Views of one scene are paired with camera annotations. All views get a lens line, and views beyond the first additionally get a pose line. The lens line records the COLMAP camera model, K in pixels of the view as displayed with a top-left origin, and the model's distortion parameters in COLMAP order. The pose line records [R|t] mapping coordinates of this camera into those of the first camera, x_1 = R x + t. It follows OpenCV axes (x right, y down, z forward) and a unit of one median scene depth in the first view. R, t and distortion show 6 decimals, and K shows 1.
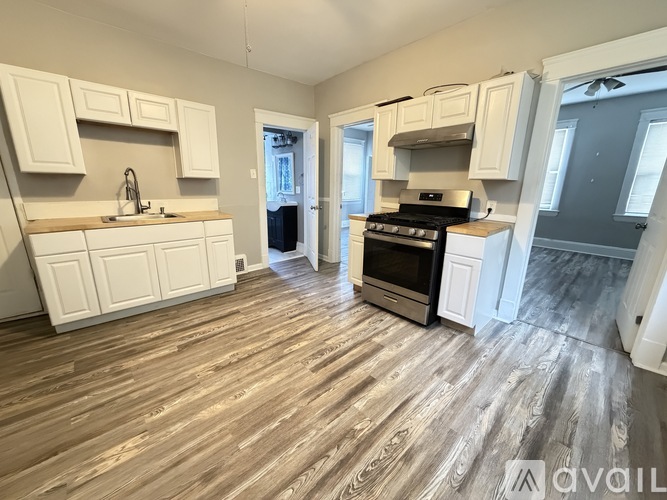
lens RADIAL K [[265.4, 0, 331.9], [0, 265.4, 249.6], [0, 0, 1]] dist [-0.000545, 0.000064]
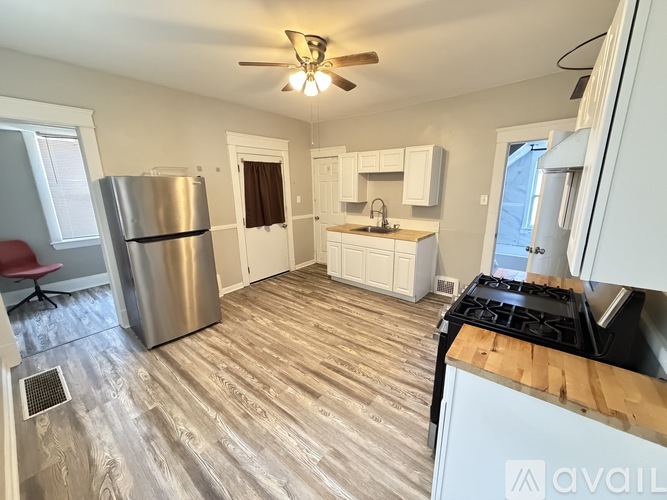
lens RADIAL K [[265.4, 0, 331.9], [0, 265.4, 249.6], [0, 0, 1]] dist [-0.000545, 0.000064]
pose [[0.148641, 0.217124, -0.964761, 1.012014], [-0.221799, 0.958062, 0.181444, -0.312340], [0.963697, 0.187013, 0.190565, 0.637370]]
